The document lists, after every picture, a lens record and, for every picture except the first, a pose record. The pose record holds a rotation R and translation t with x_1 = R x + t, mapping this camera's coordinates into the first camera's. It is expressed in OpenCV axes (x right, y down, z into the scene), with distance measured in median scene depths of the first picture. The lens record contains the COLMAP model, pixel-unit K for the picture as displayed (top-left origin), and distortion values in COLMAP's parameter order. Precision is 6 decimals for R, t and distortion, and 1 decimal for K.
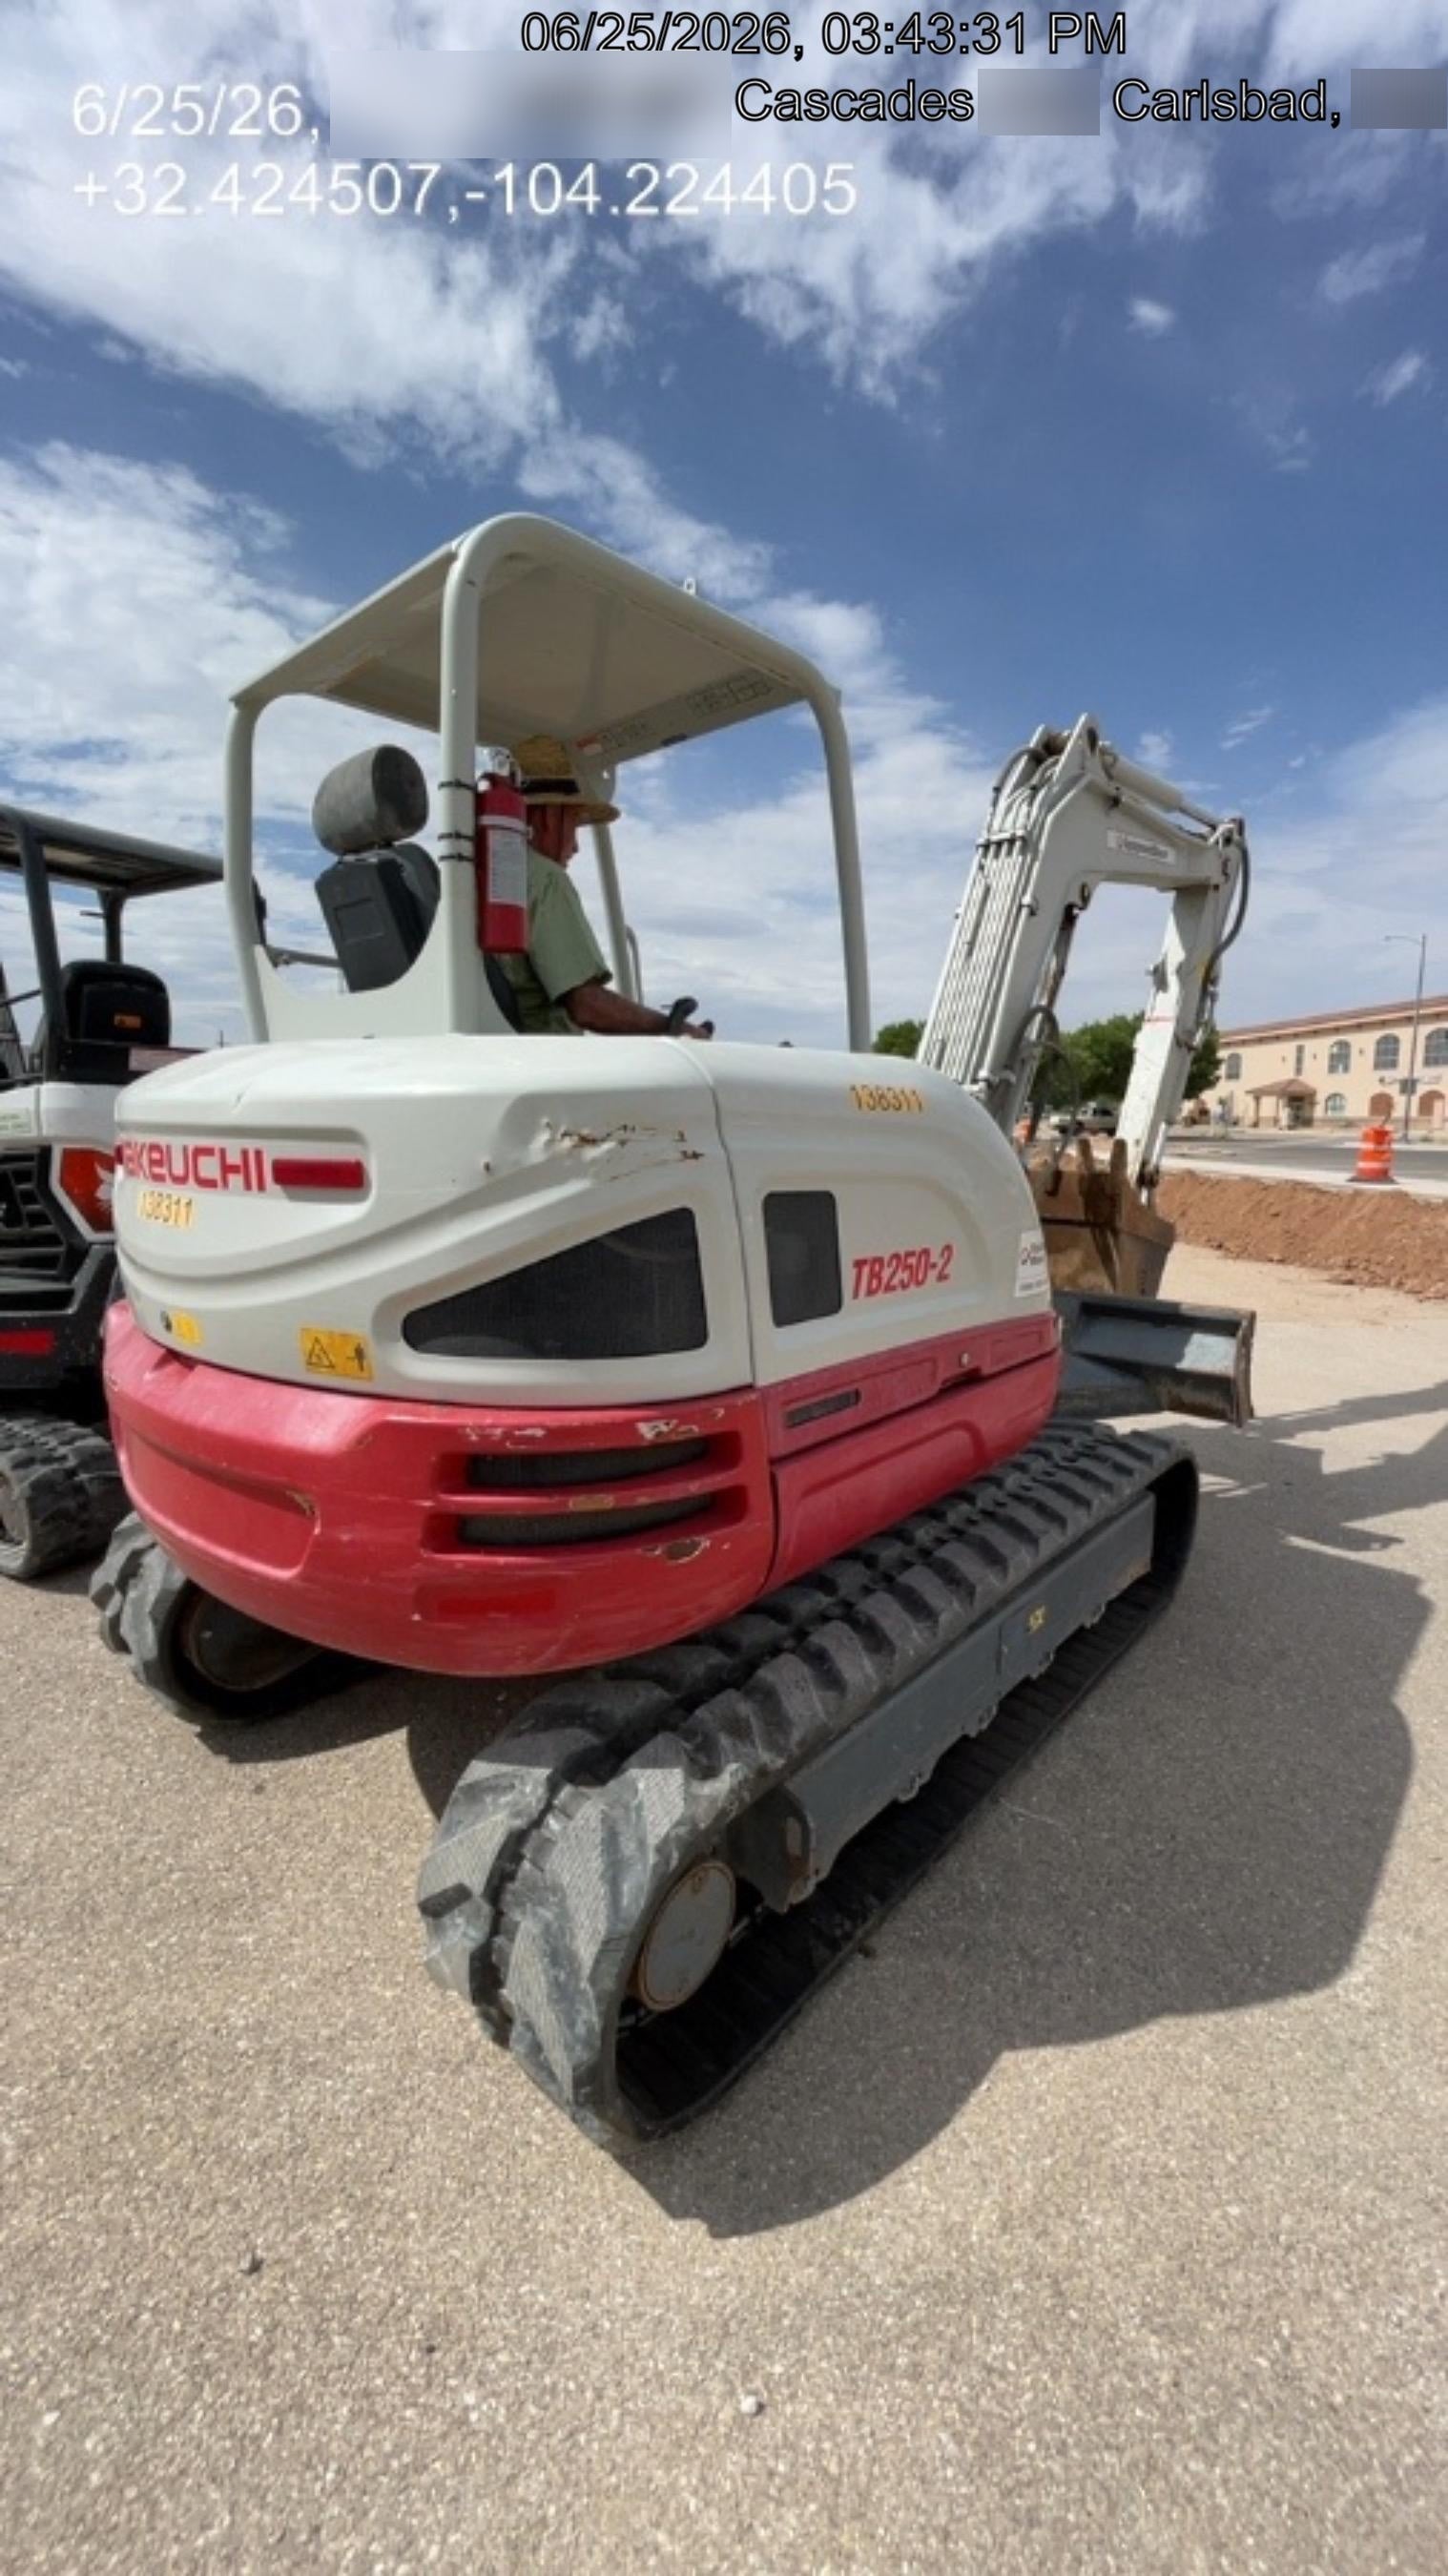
lens RADIAL K [[1000.1, 0, 716.3], [0, 1000.1, 1304.0], [0, 0, 1]] dist [0.000695, 0.000132]
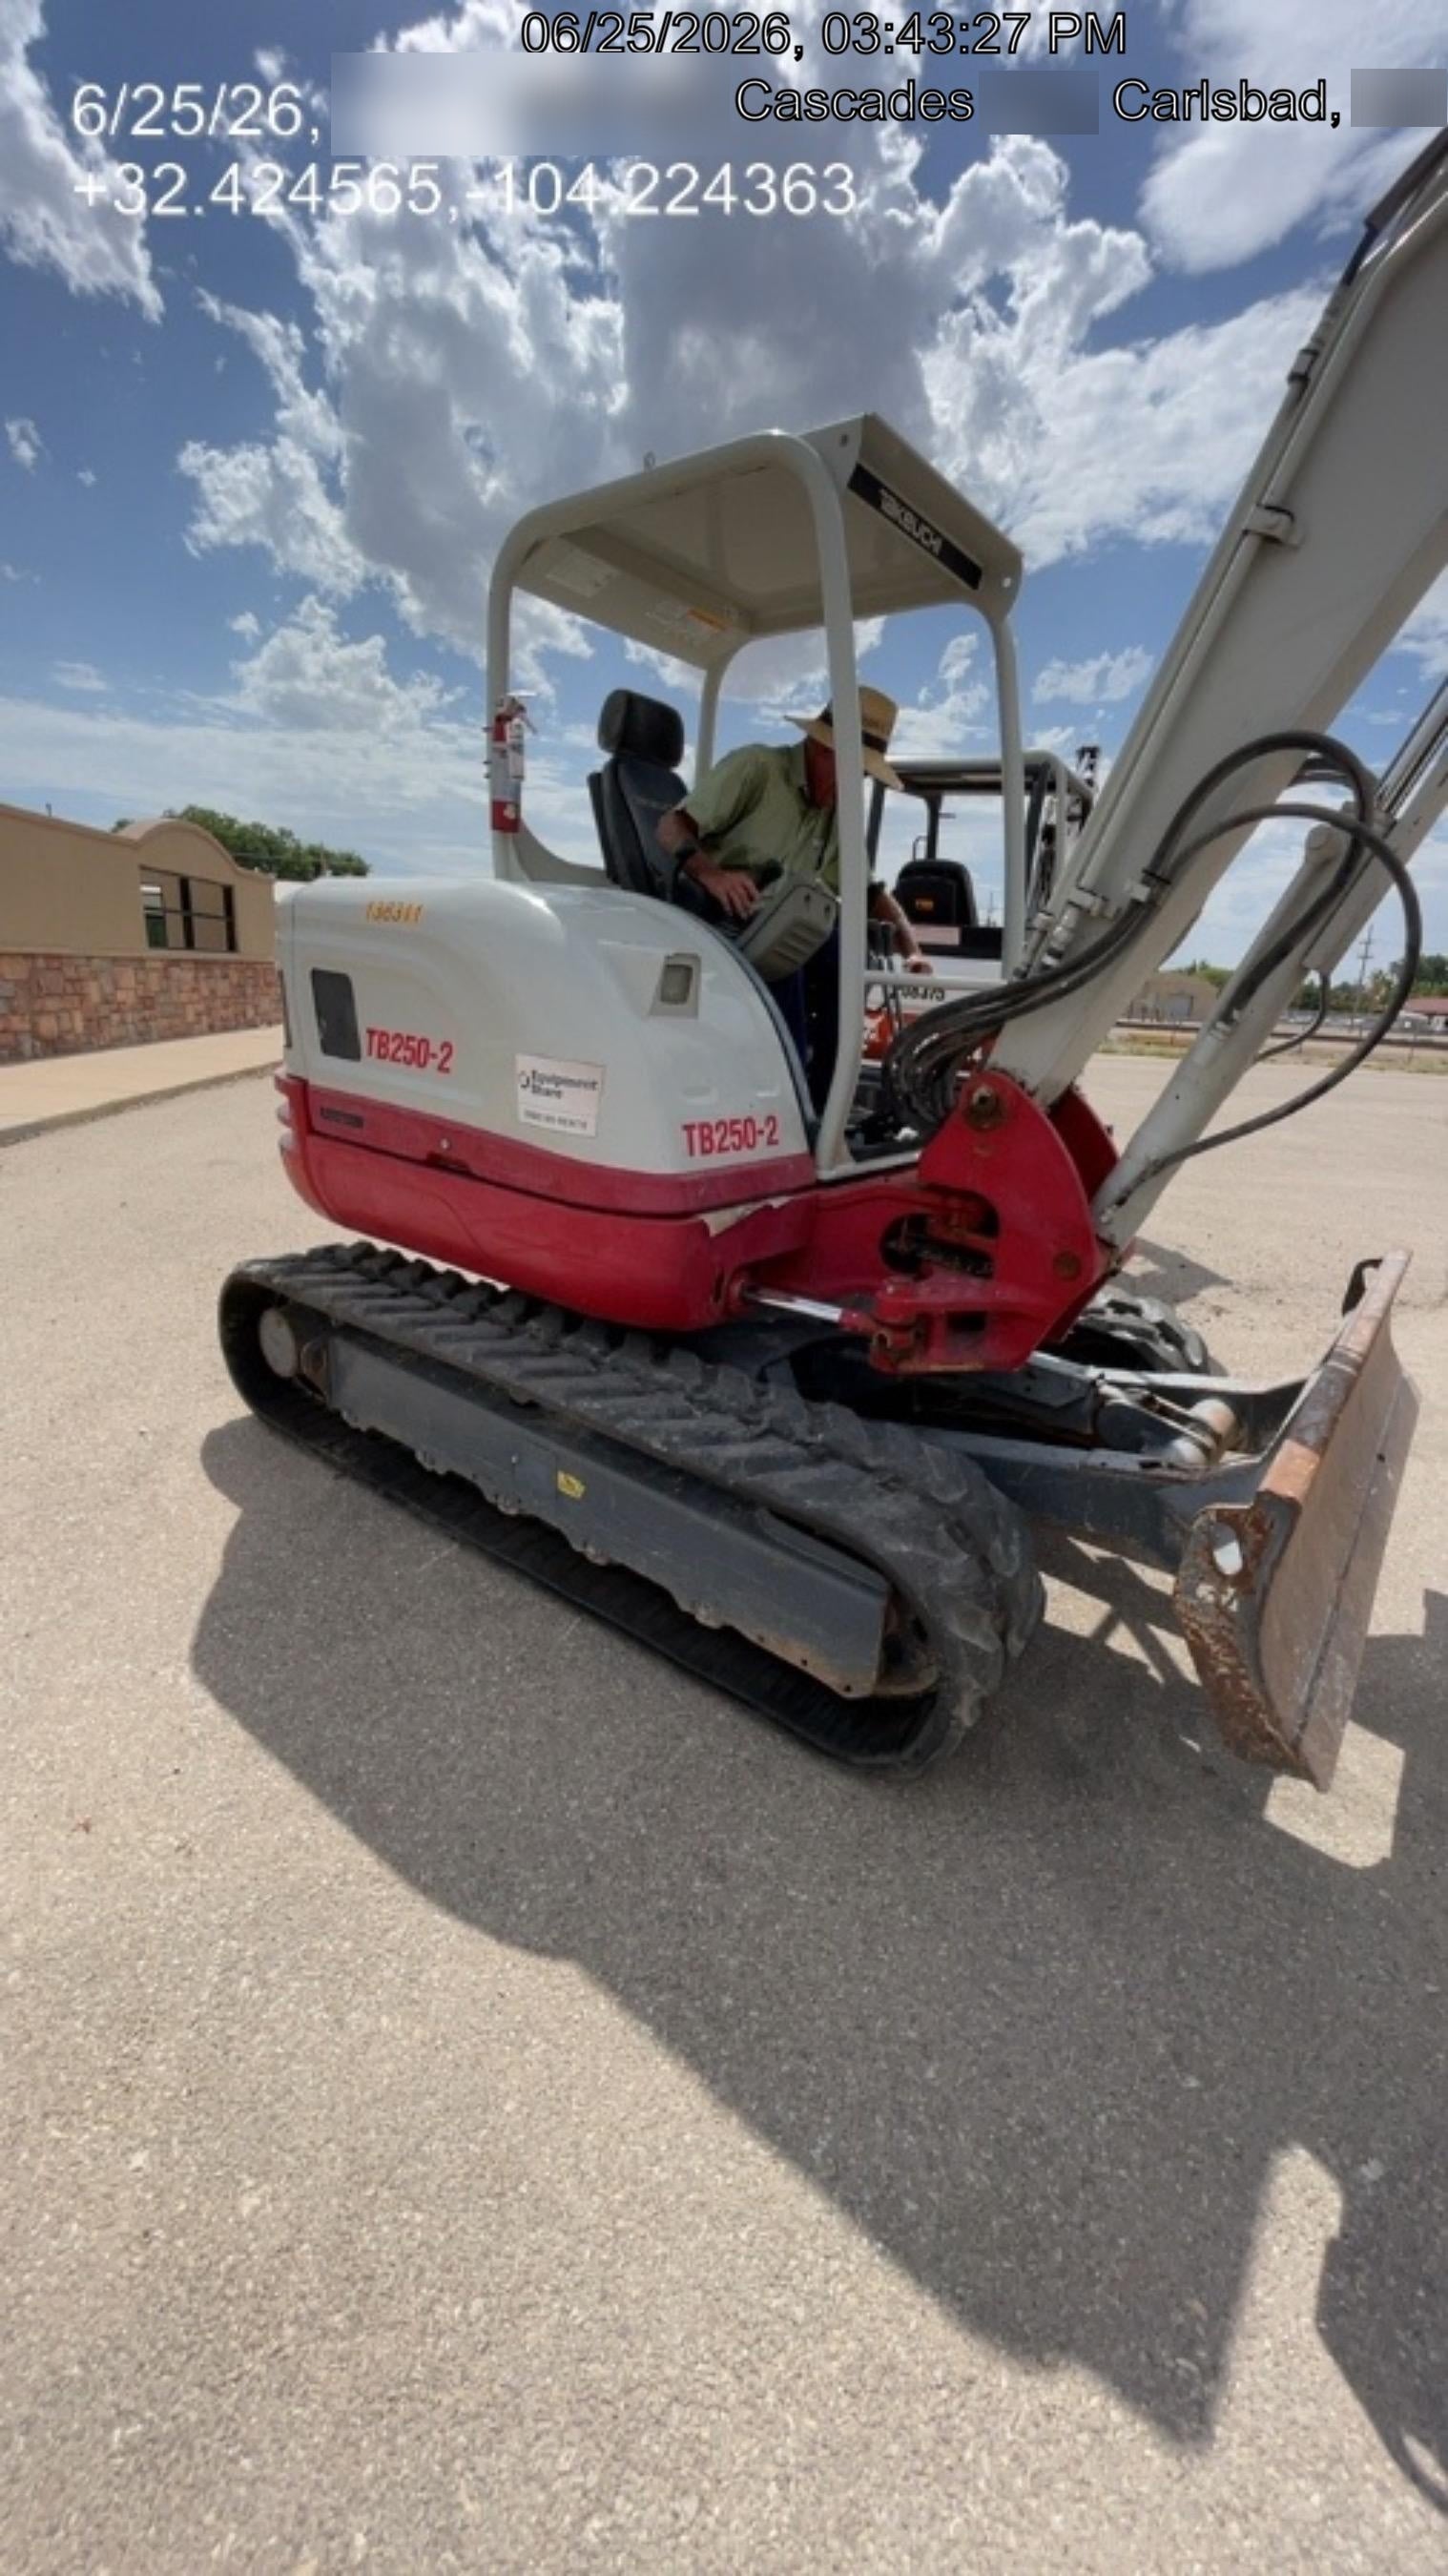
lens RADIAL K [[1000.1, 0, 716.3], [0, 1000.1, 1304.0], [0, 0, 1]] dist [0.000695, 0.000132]
pose [[0.049442, 0.317069, -0.947113, 1.643816], [-0.250918, 0.921803, 0.295497, -0.227829], [0.966745, 0.223038, 0.125134, 1.363555]]
